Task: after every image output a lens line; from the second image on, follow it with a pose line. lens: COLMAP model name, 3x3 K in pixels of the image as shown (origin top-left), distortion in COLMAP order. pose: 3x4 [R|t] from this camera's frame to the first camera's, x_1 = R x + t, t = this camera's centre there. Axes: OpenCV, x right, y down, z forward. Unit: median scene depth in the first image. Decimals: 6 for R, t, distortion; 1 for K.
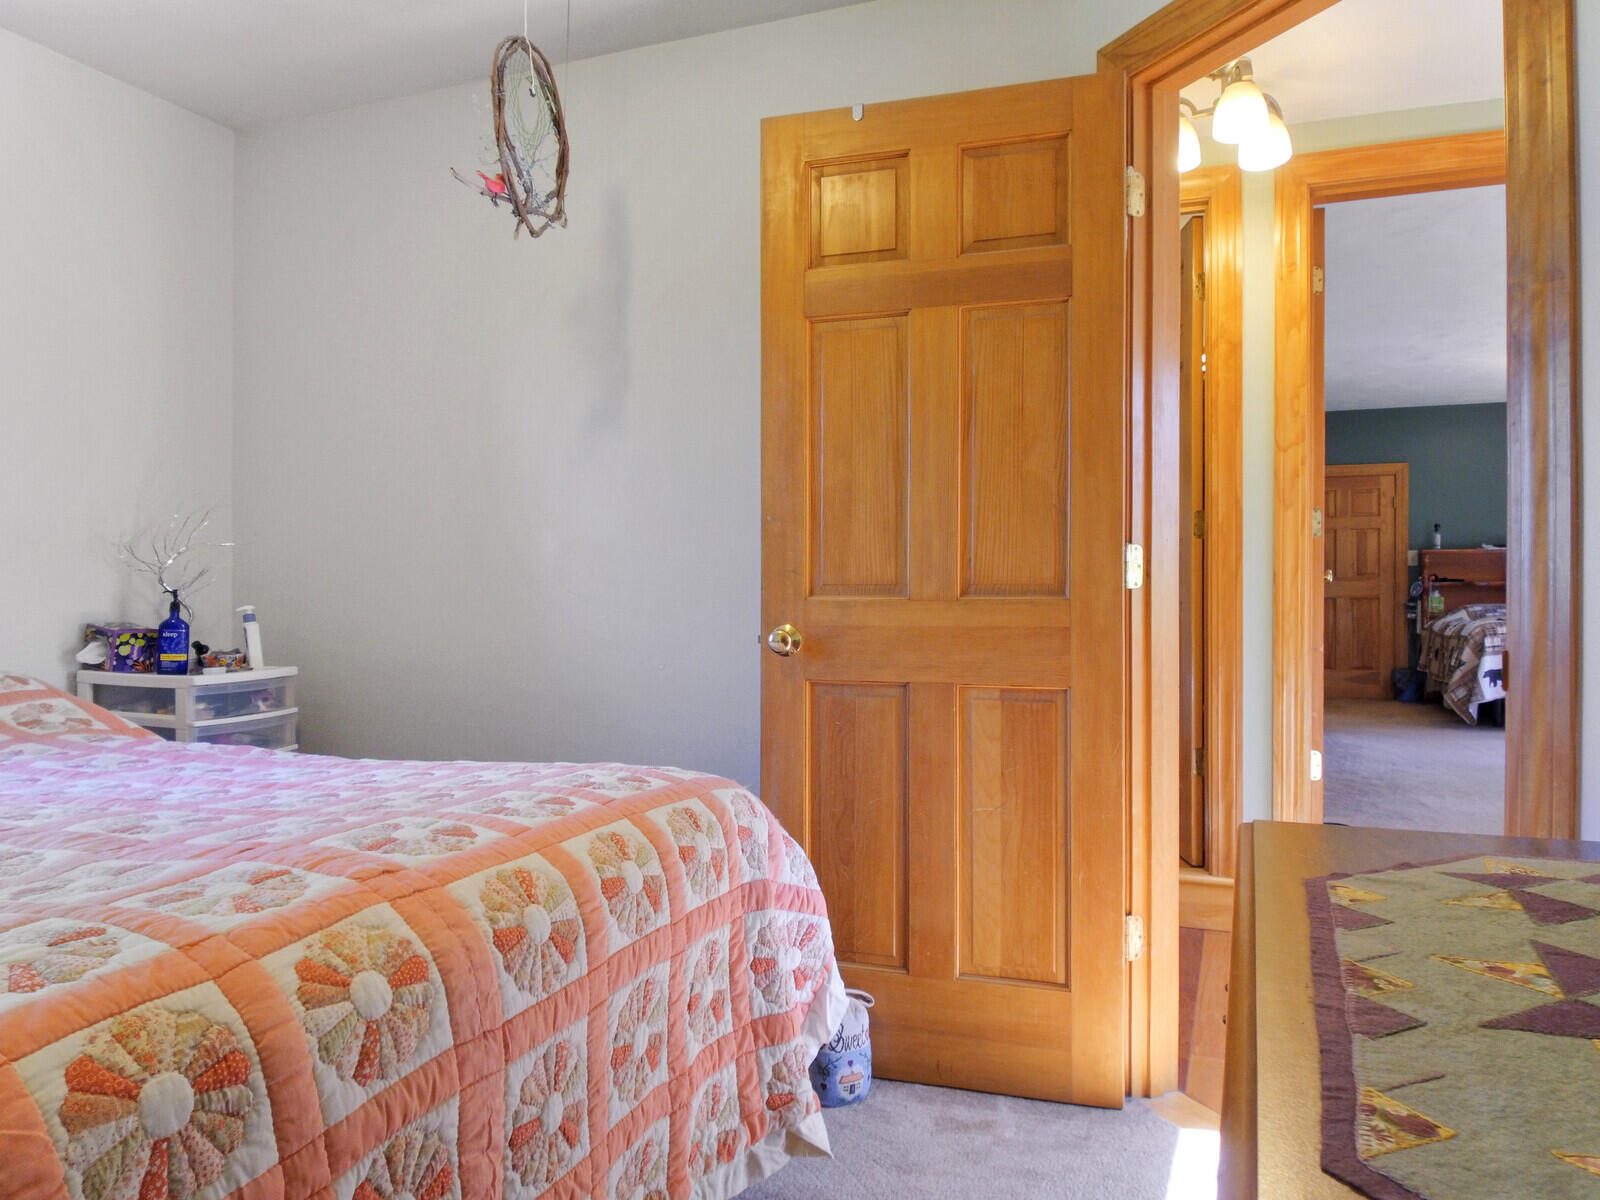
lens RADIAL K [[1114.4, 0, 797.2], [0, 1114.4, 592.5], [0, 0, 1]] dist [0.026977, -0.043536]
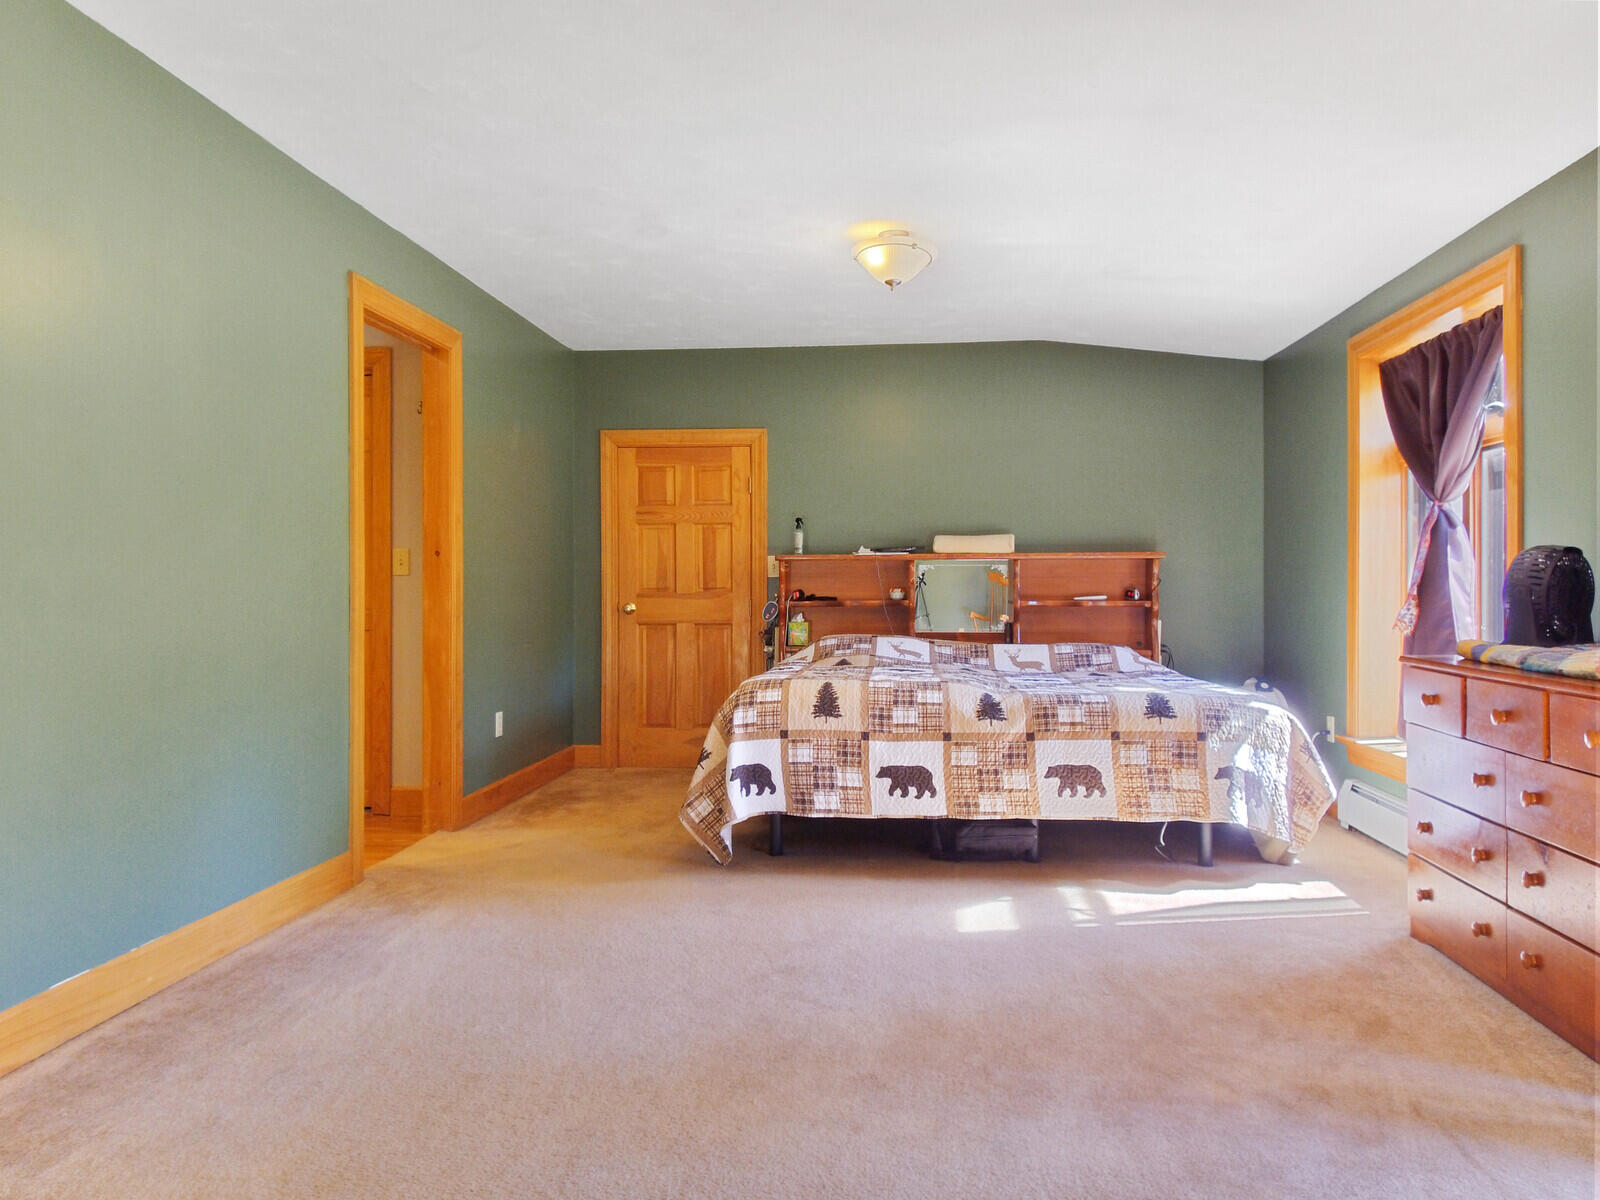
lens RADIAL K [[1114.4, 0, 803.8], [0, 1114.4, 600.0], [0, 0, 1]] dist [0.026977, -0.043536]
pose [[0.944799, -0.001218, 0.327648, 0.347199], [0.000468, 0.999997, 0.002368, -0.011792], [-0.327650, -0.002084, 0.944797, 0.345155]]
